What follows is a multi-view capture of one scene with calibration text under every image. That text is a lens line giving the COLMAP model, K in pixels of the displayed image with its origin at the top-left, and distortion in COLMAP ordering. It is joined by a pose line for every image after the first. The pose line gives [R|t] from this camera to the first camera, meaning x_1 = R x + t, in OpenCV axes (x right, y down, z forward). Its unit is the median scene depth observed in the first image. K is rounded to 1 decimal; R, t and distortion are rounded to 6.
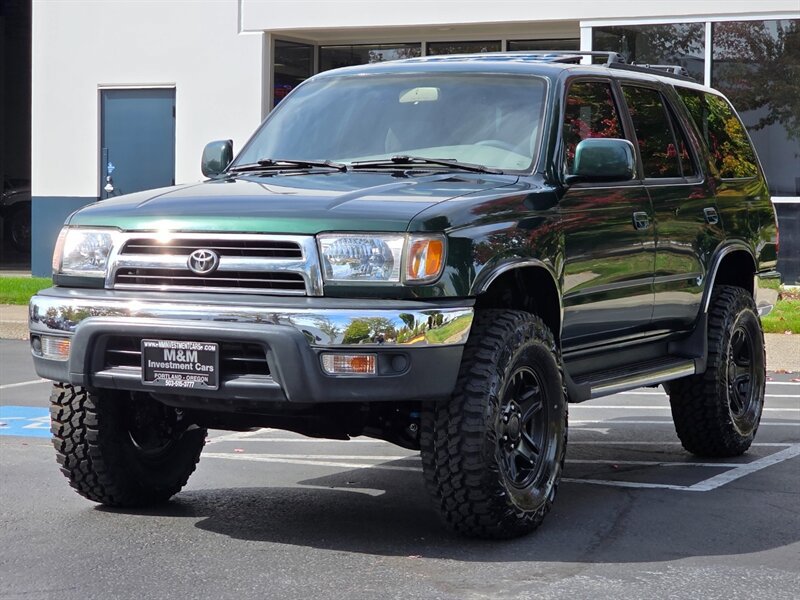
lens RADIAL K [[2028.4, 0, 400.7], [0, 2028.4, 273.7], [0, 0, 1]] dist [-1.022349, 20.171768]
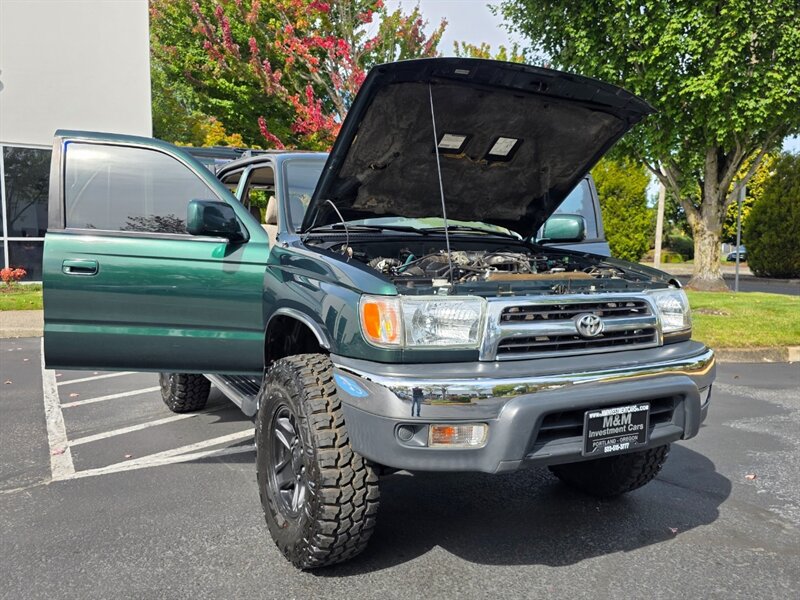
lens RADIAL K [[655.2, 0, 400.6], [0, 655.2, 299.9], [0, 0, 1]] dist [0.055787, -0.059589]
pose [[0.573403, -0.073973, 0.815927, -0.438699], [0.023271, 0.996984, 0.074034, -0.047325], [-0.818943, -0.023464, 0.573395, 0.892089]]
